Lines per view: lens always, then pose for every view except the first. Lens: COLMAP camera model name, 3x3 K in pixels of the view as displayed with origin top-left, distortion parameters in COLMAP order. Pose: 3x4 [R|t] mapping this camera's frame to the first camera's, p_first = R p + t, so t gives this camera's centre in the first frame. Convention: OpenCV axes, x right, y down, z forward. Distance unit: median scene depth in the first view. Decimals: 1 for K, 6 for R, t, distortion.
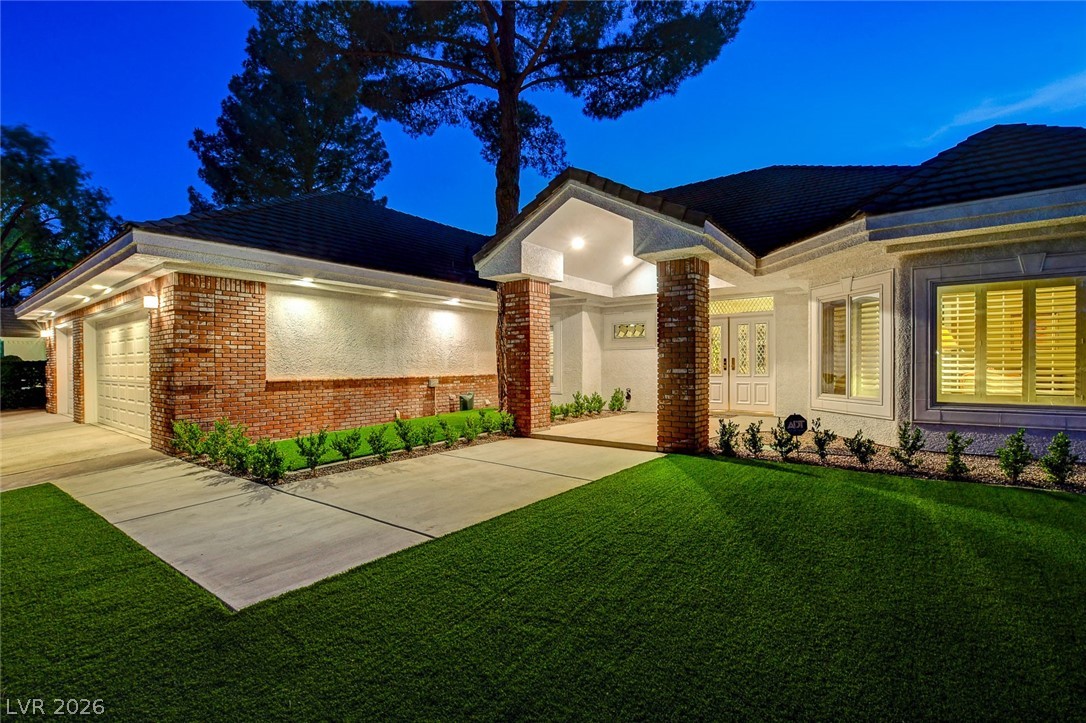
lens RADIAL K [[496.1, 0, 543.0], [0, 496.1, 361.5], [0, 0, 1]] dist [-0.002074, -0.000230]
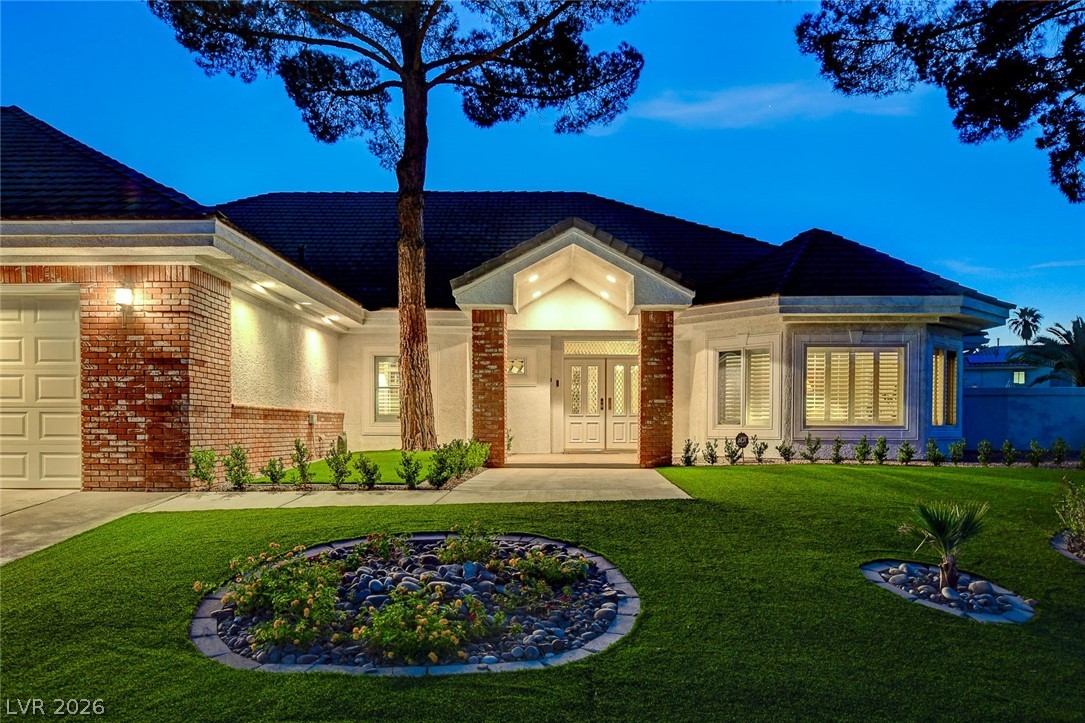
lens RADIAL K [[849.3, 0, 541.7], [0, 849.3, 431.2], [0, 0, 1]] dist [0.006561, 0.000849]
pose [[0.828246, 0.006133, 0.560331, -1.148413], [-0.012432, 0.999895, 0.007431, 0.081052], [-0.560226, -0.013121, 0.828236, -0.586847]]
